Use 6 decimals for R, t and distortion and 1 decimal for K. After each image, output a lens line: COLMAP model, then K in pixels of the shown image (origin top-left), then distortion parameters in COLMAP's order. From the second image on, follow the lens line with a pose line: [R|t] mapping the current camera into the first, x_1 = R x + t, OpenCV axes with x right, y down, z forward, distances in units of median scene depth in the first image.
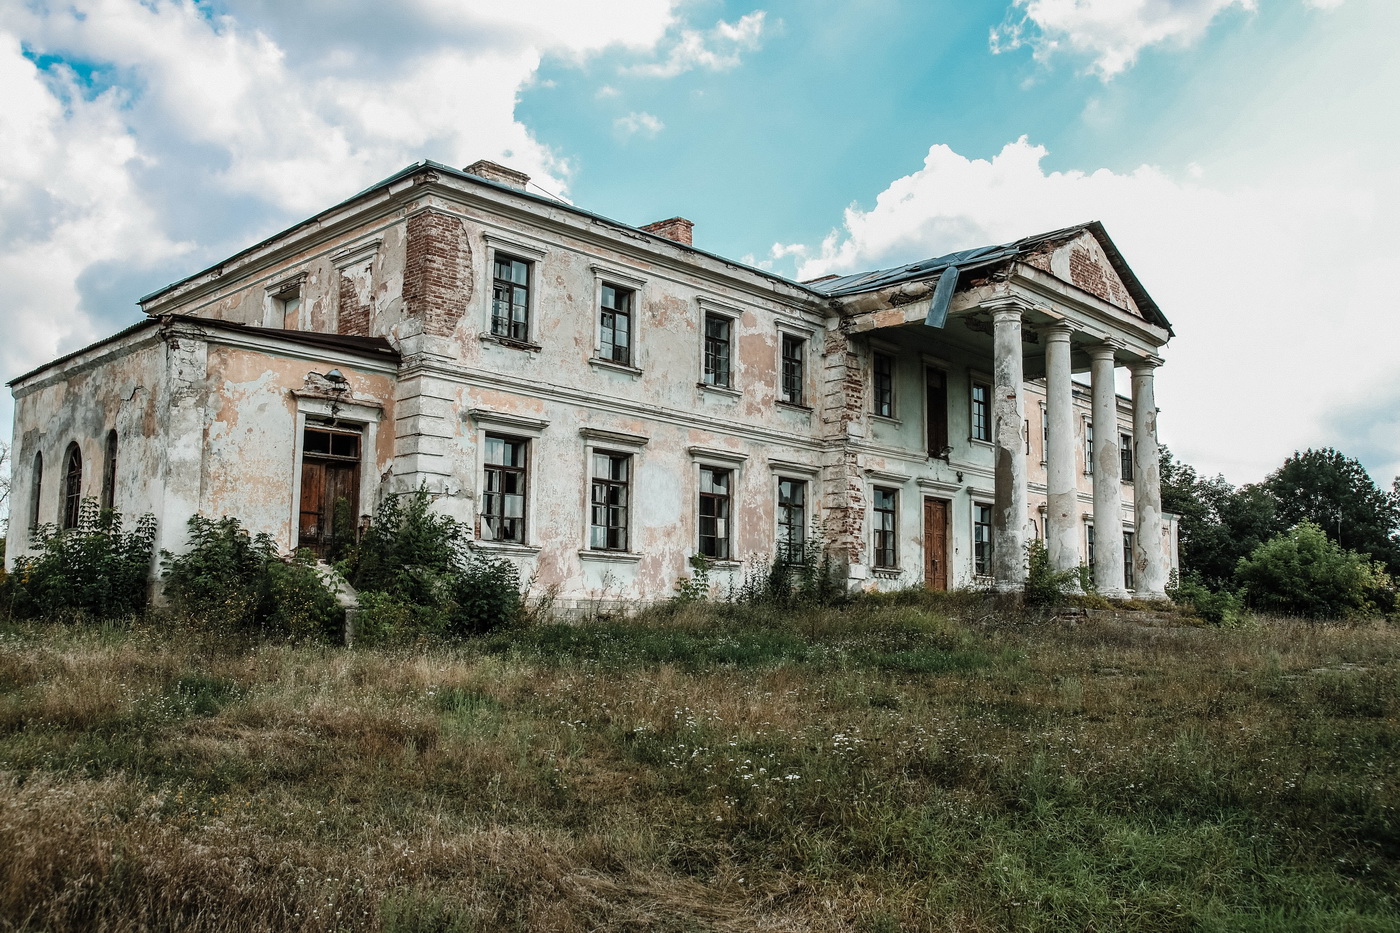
lens RADIAL K [[1188.8, 0, 700.1], [0, 1188.8, 467.1], [0, 0, 1]] dist [0.001962, -0.000139]
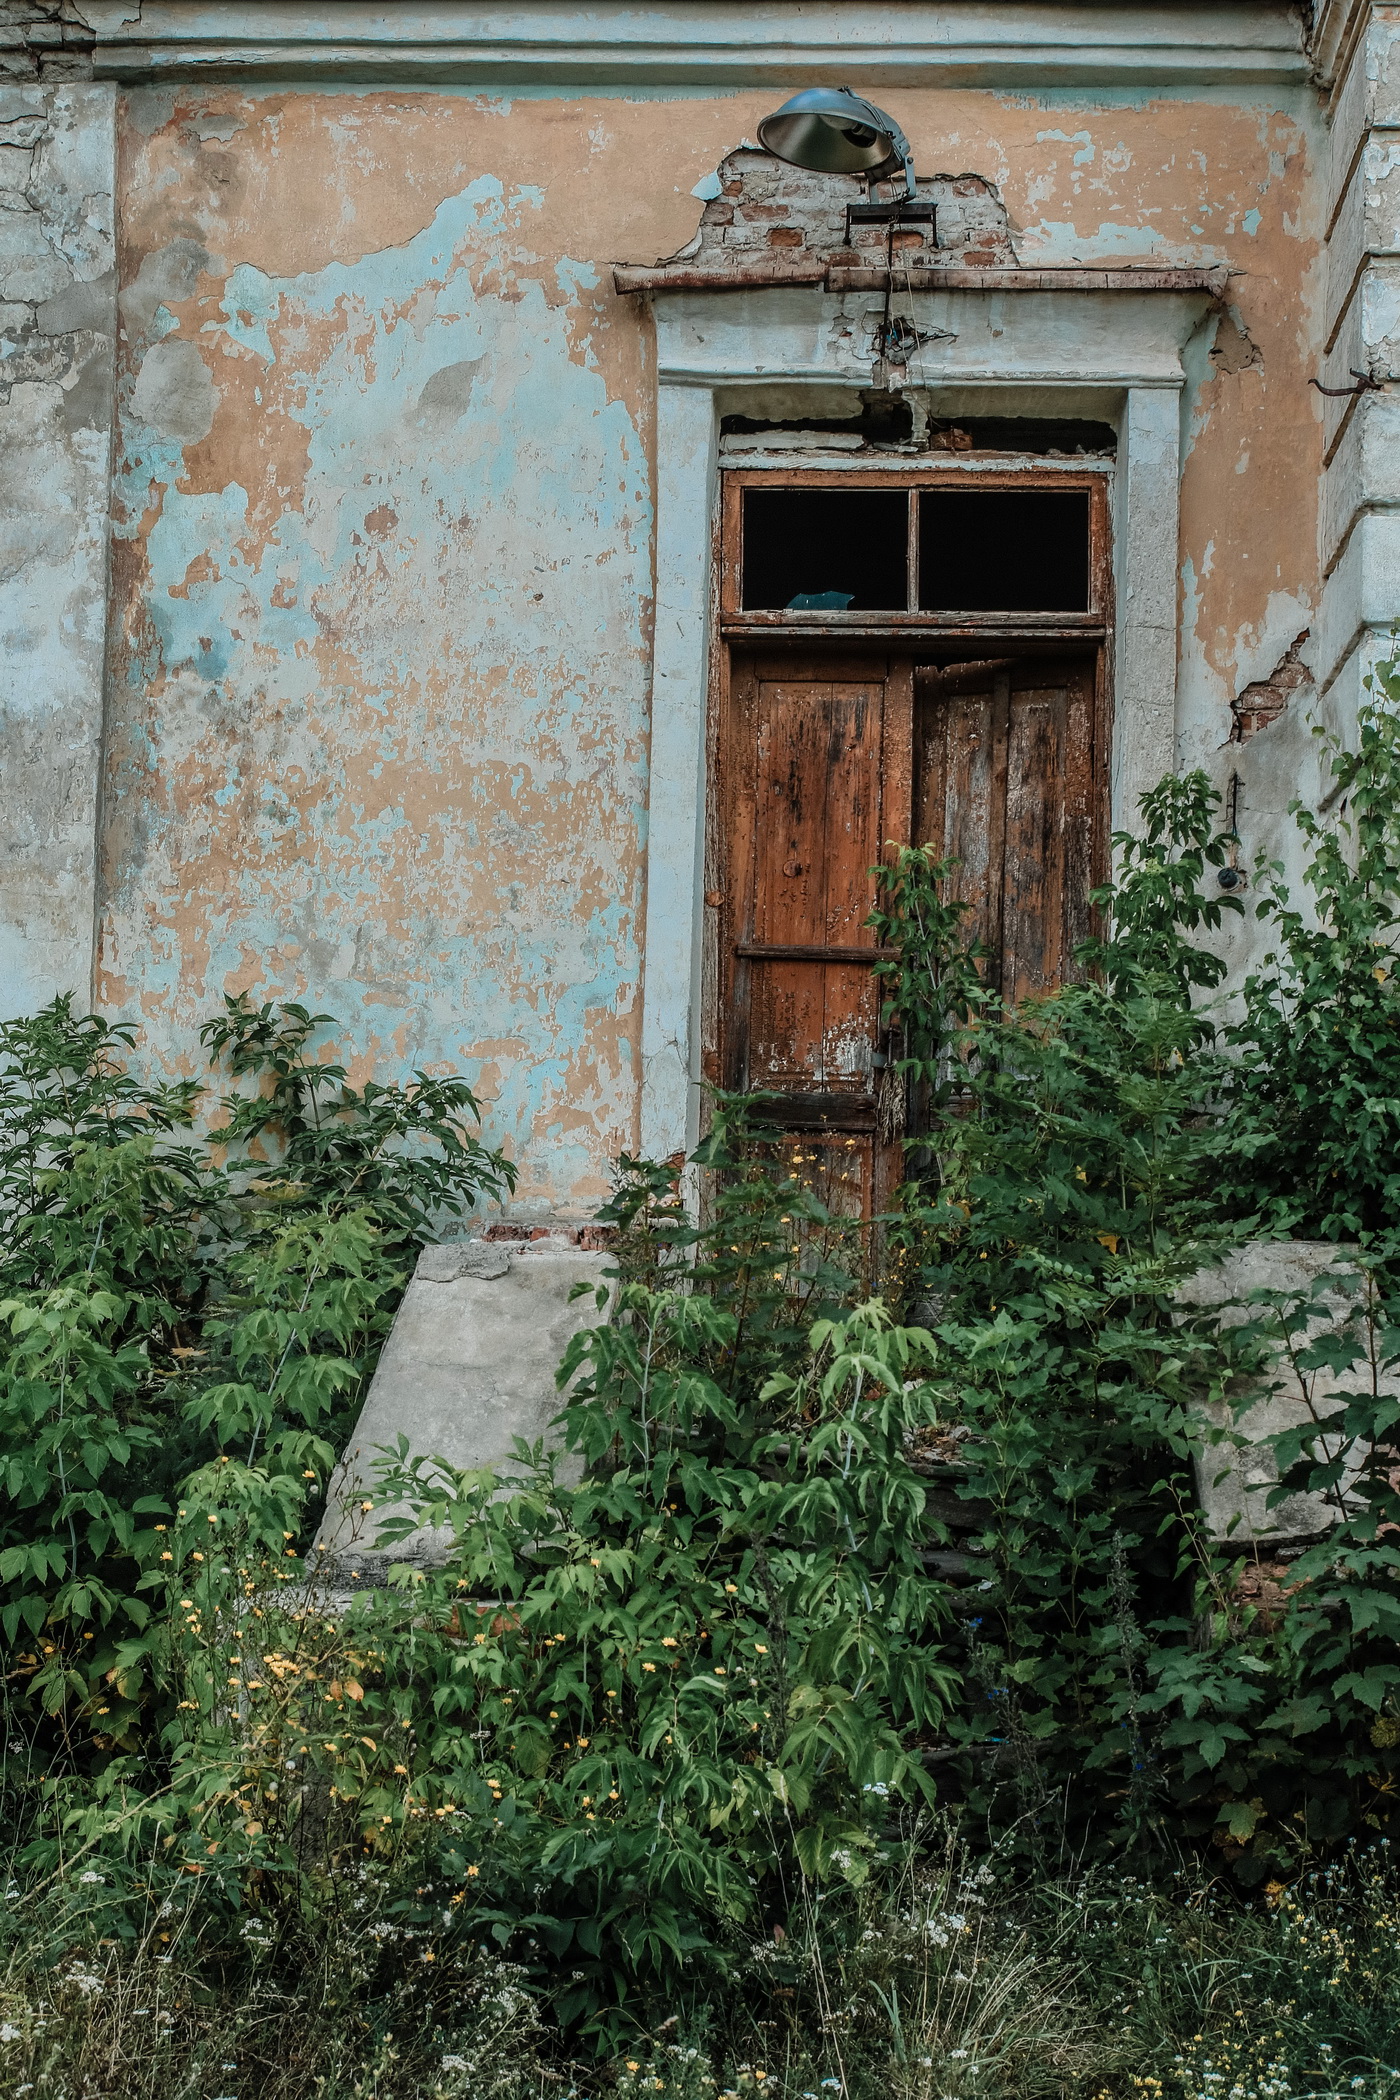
lens RADIAL K [[2965.4, 0, 701.4], [0, 2965.4, 1054.0], [0, 0, 1]] dist [0.015791, 0.000000]
pose [[0.652663, -0.070898, -0.754324, -0.011946], [0.085843, 0.996121, -0.019351, 0.061857], [0.752770, -0.052124, 0.656217, 0.724978]]
